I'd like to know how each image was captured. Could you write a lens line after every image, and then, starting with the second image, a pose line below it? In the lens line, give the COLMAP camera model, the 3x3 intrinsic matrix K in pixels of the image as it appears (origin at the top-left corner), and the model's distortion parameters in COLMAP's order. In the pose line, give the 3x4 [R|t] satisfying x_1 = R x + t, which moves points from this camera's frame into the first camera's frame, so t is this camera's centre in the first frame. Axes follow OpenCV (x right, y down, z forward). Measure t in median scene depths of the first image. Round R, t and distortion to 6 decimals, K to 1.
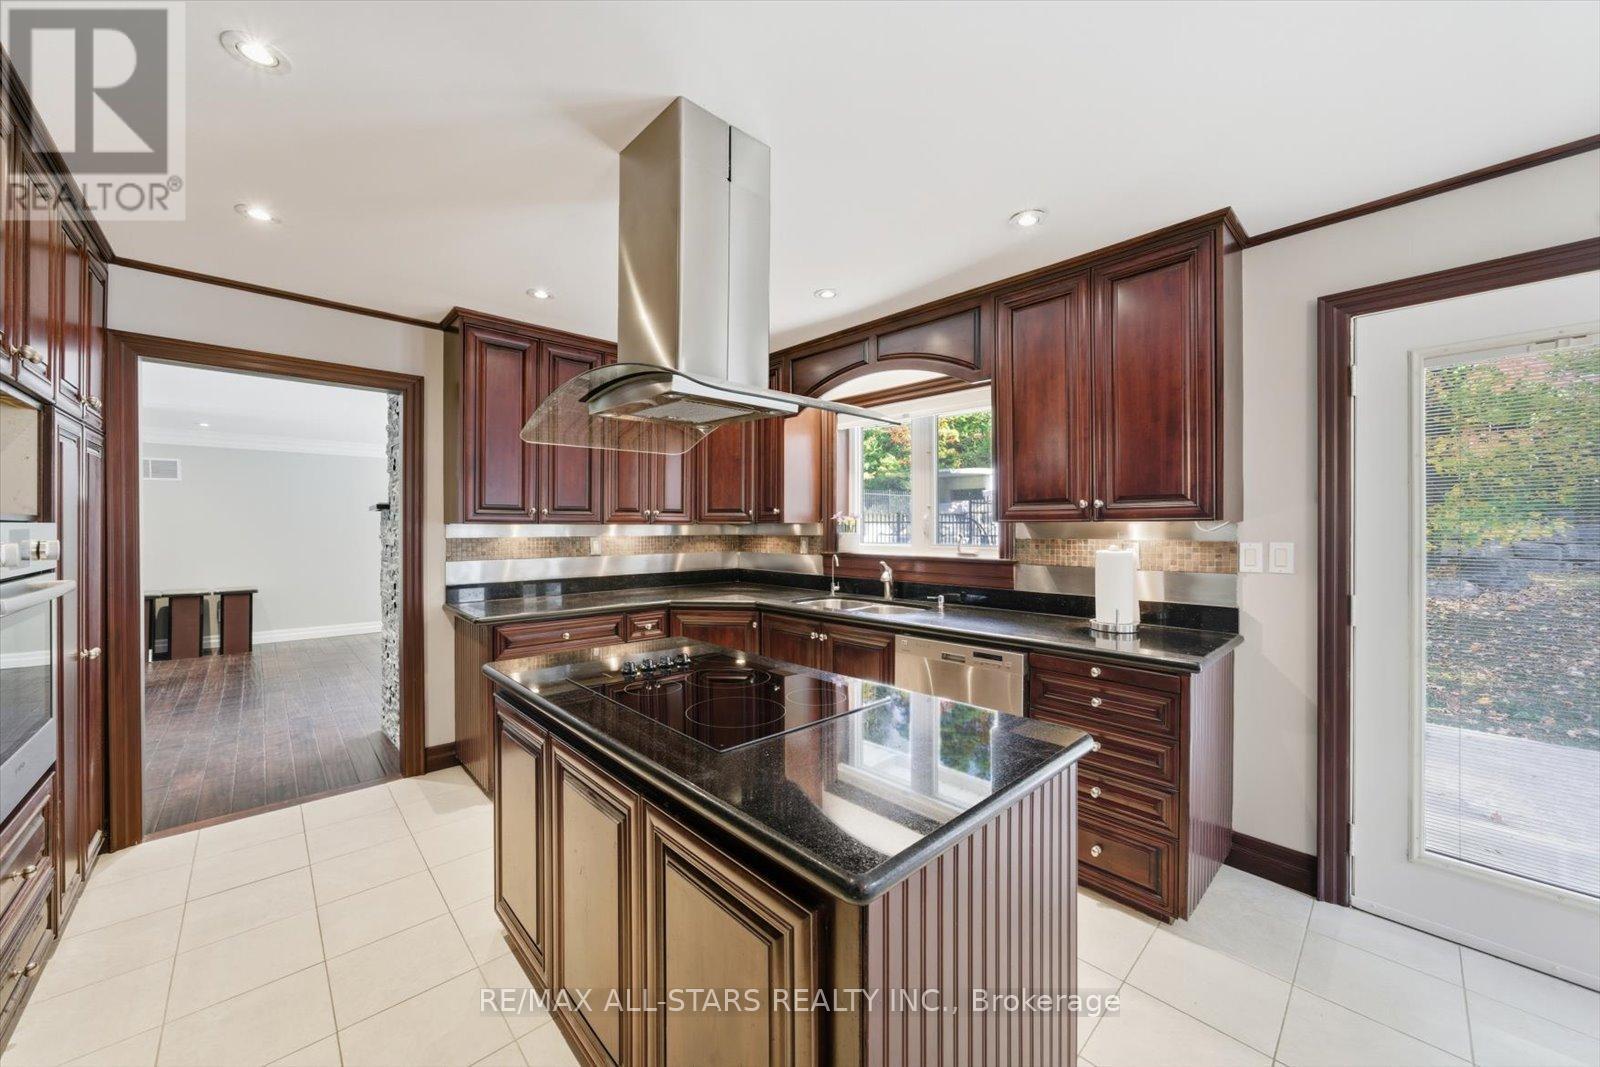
lens RADIAL K [[589.8, 0, 802.7], [0, 589.8, 527.6], [0, 0, 1]] dist [-0.010619, 0.001295]
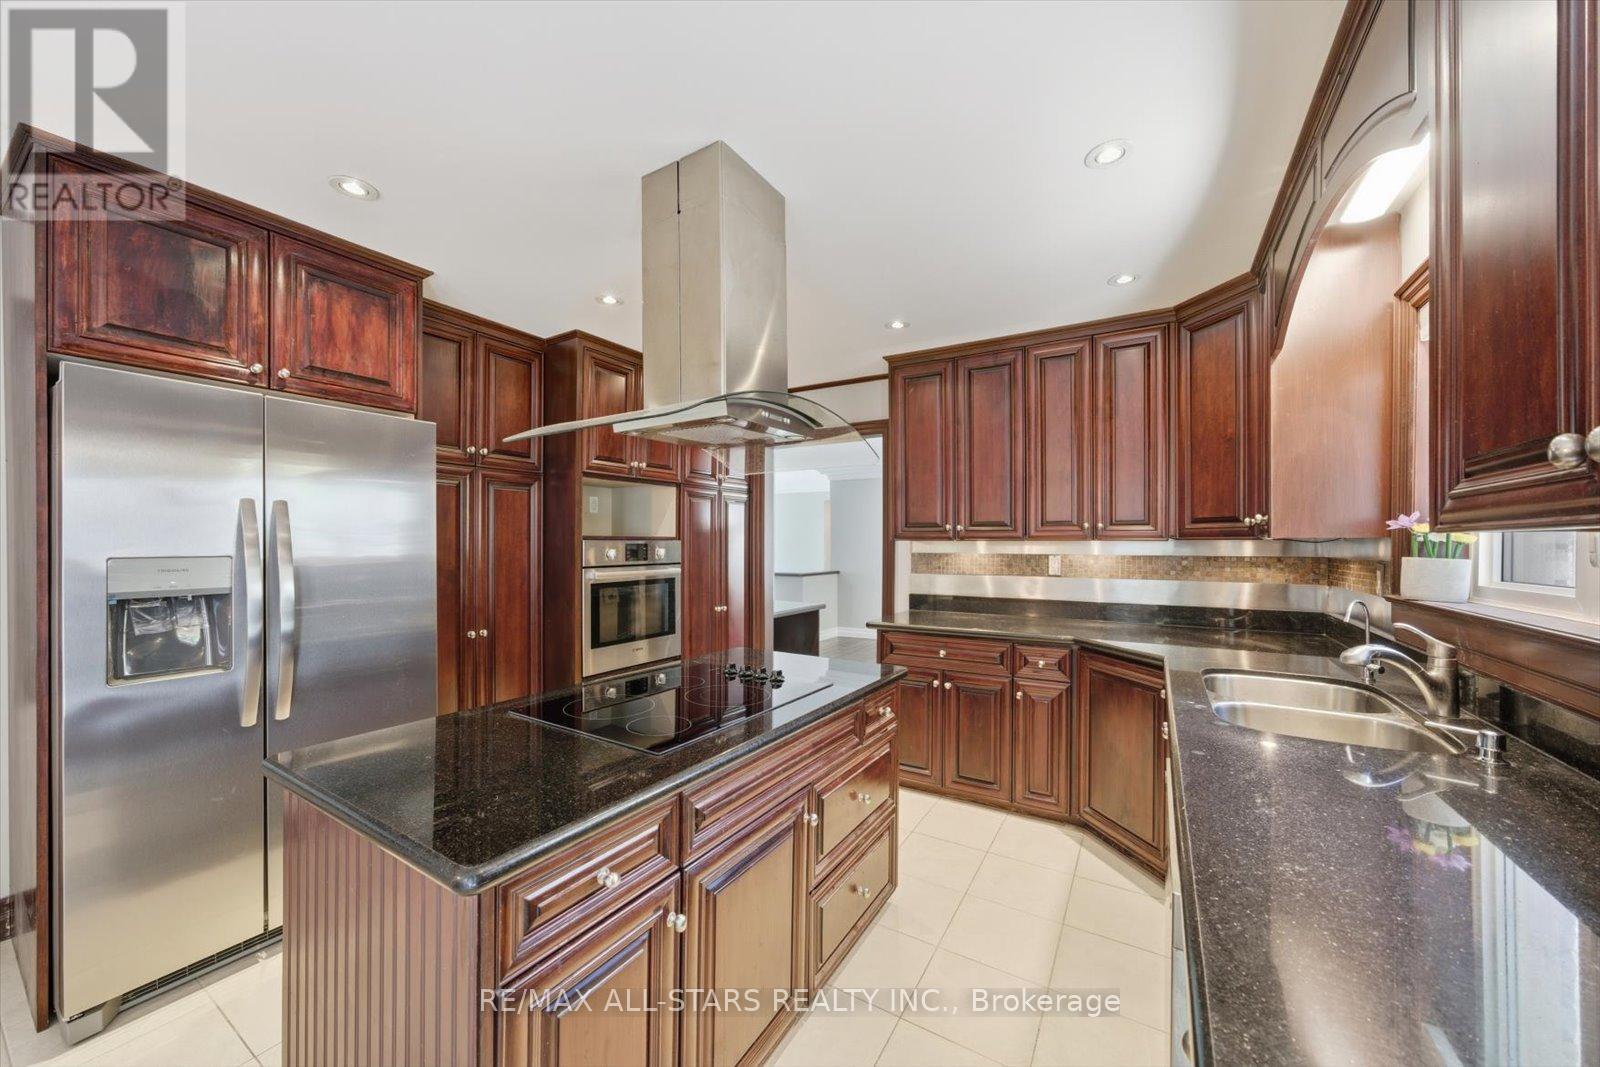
lens RADIAL K [[589.8, 0, 803.2], [0, 589.8, 545.2], [0, 0, 1]] dist [-0.010619, 0.001295]
pose [[0.278356, 0.006499, -0.960456, 0.392442], [-0.001960, 0.999979, 0.006198, -0.003712], [0.960476, 0.000158, 0.278362, 0.399577]]
